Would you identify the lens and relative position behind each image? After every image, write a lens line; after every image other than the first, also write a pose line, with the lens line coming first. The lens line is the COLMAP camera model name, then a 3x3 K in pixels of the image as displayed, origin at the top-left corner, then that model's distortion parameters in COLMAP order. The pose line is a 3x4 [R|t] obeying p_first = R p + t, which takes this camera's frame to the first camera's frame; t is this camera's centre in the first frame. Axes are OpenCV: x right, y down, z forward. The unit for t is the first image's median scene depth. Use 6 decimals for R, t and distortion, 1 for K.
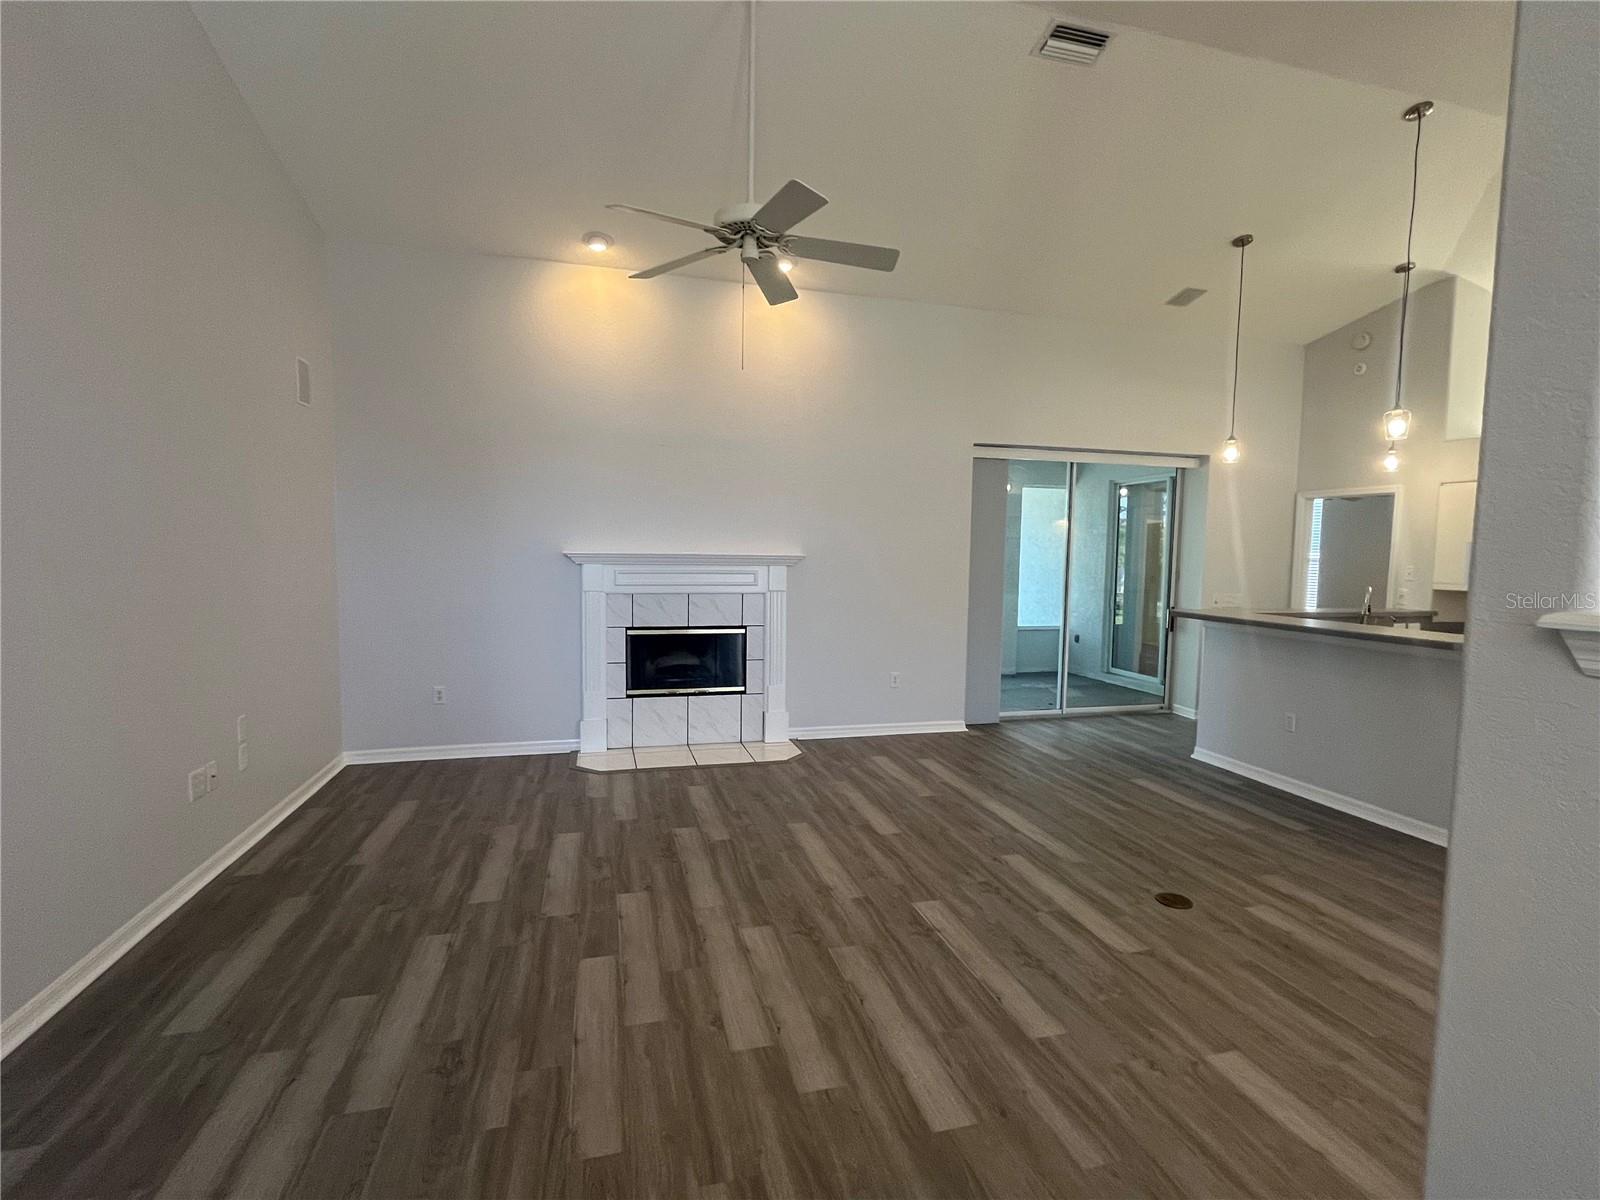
lens RADIAL K [[740.8, 0, 796.8], [0, 740.8, 607.2], [0, 0, 1]] dist [0.001969, -0.000700]
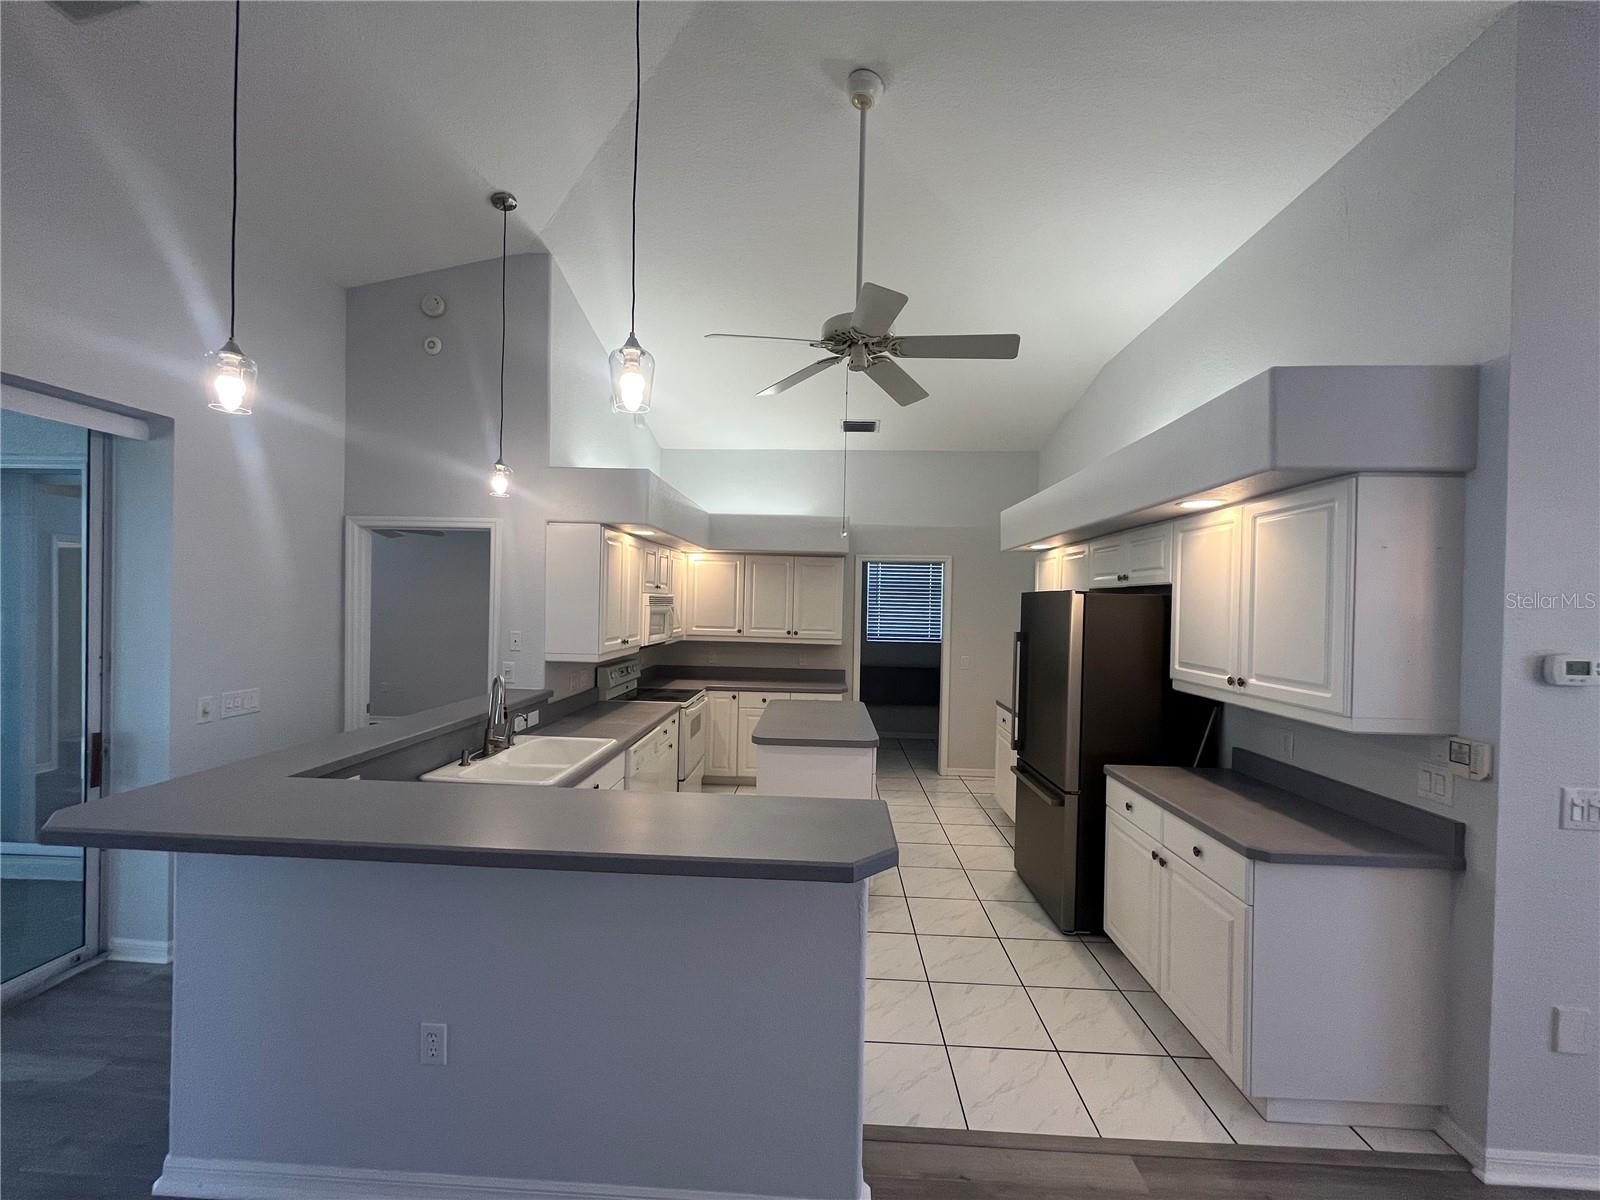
lens RADIAL K [[640.4, 0, 797.6], [0, 640.4, 610.6], [0, 0, 1]] dist [0.002639, -0.000787]
pose [[0.301550, -0.023472, 0.953161, 0.344867], [0.052972, 0.998565, 0.007831, -0.073670], [-0.951978, 0.048130, 0.302360, 0.610363]]
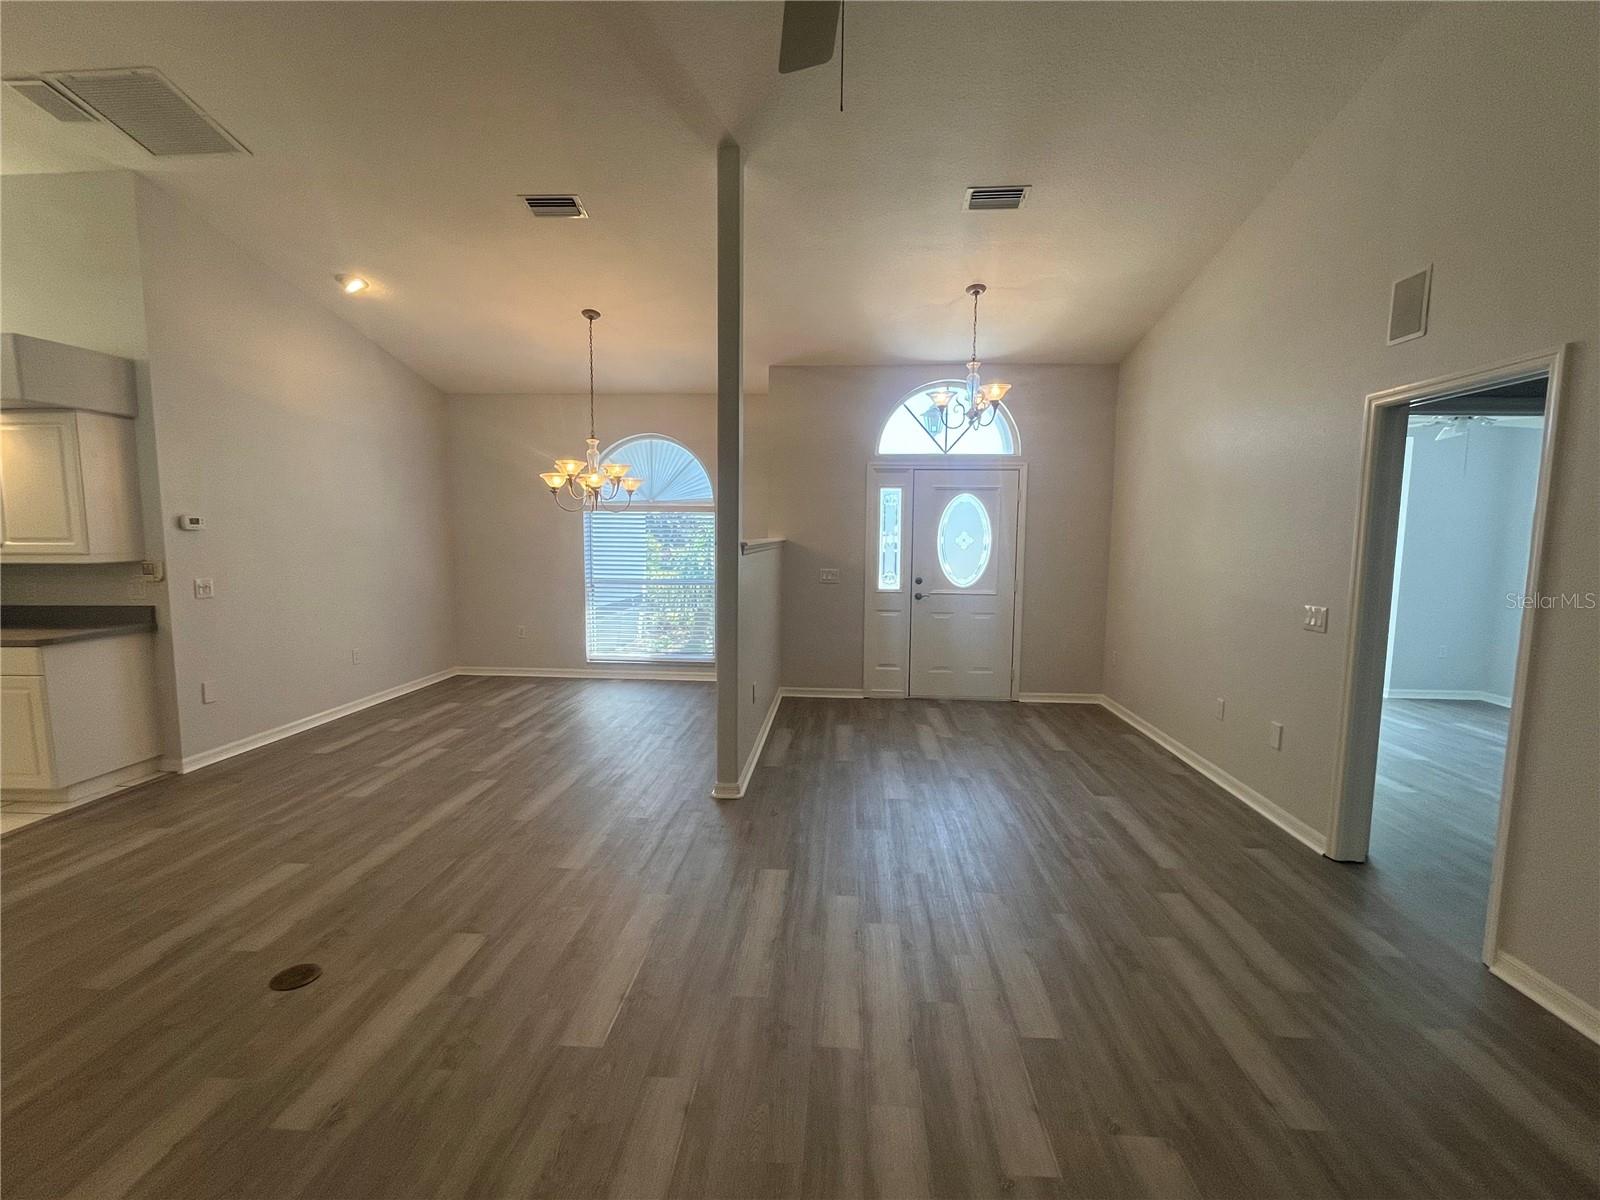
lens RADIAL K [[740.8, 0, 796.2], [0, 740.8, 602.4], [0, 0, 1]] dist [0.001969, -0.000700]
pose [[-0.945419, -0.055990, 0.321010, -0.124927], [0.000966, 0.984641, 0.174587, -0.073047], [-0.325855, 0.165368, -0.930845, 0.894607]]
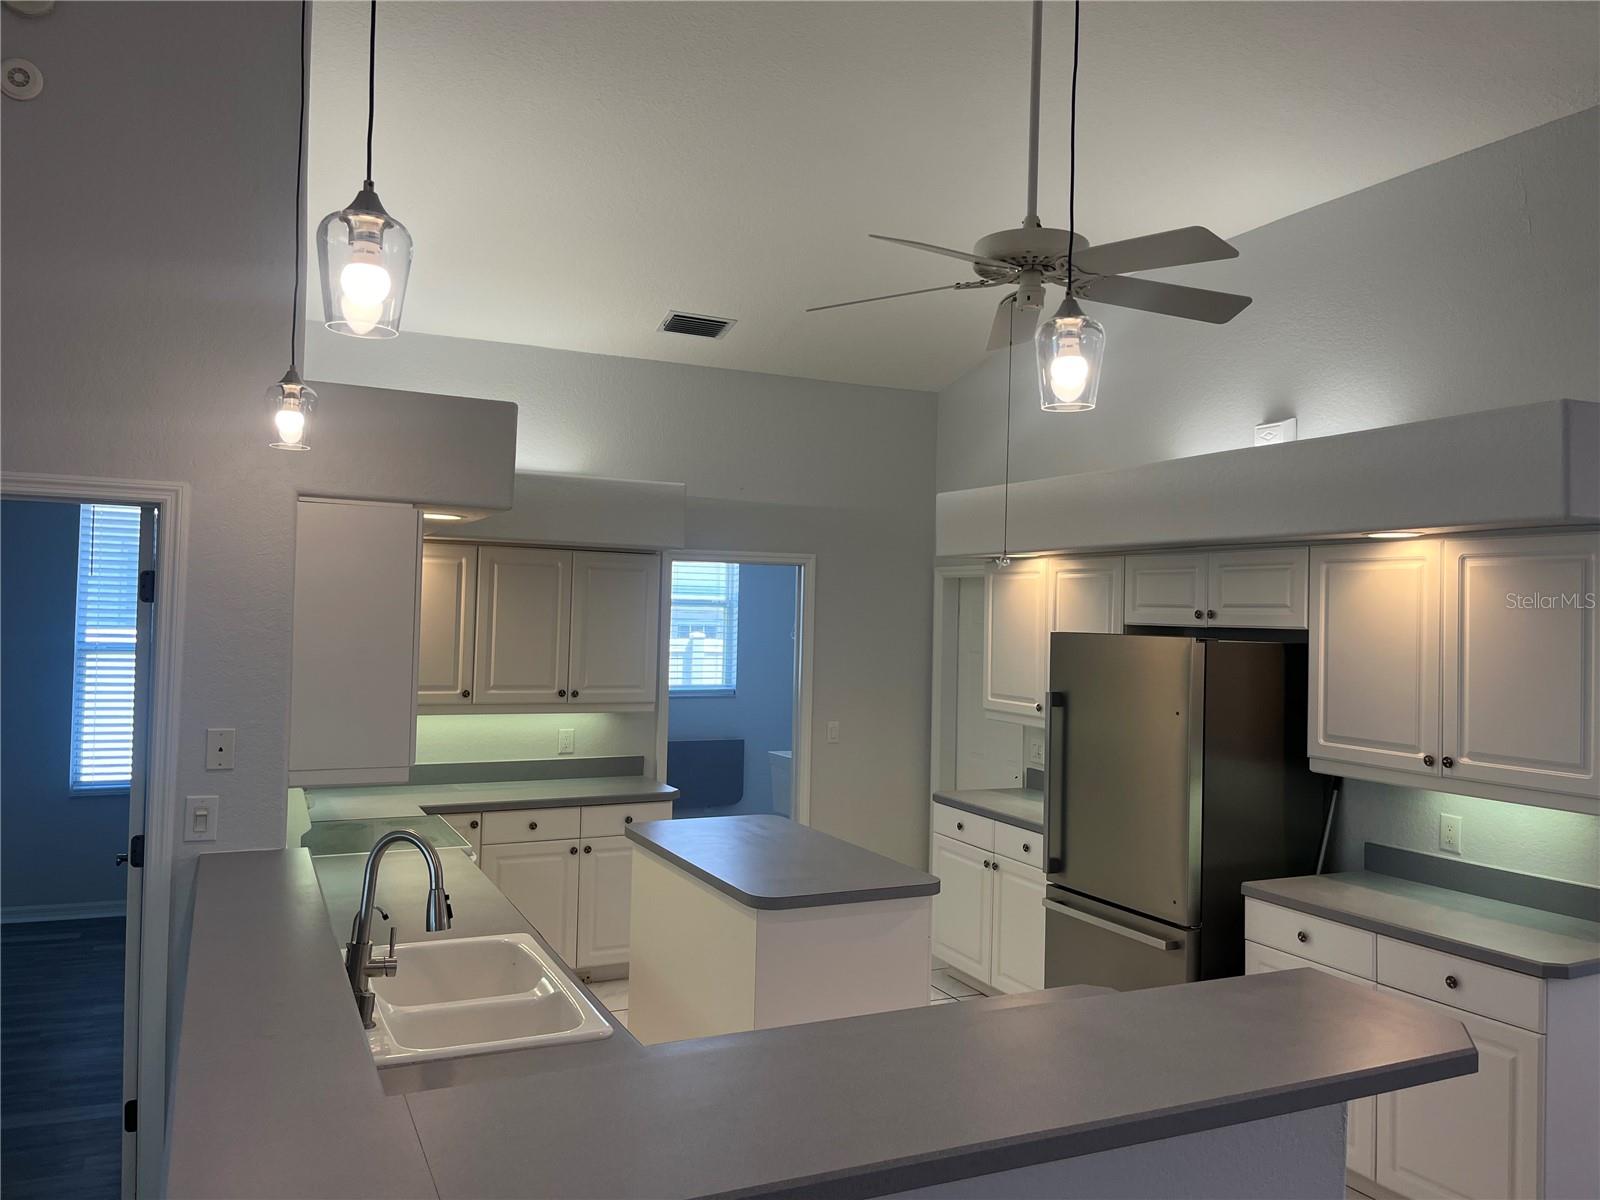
lens RADIAL K [[1193.2, 0, 802.2], [0, 1193.2, 598.5], [0, 0, 1]] dist [0.003441, -0.017974]
pose [[-0.184093, -0.010949, 0.982848, 0.271478], [0.044867, 0.998802, 0.019531, -0.127909], [-0.981884, 0.047693, -0.183382, 0.947235]]
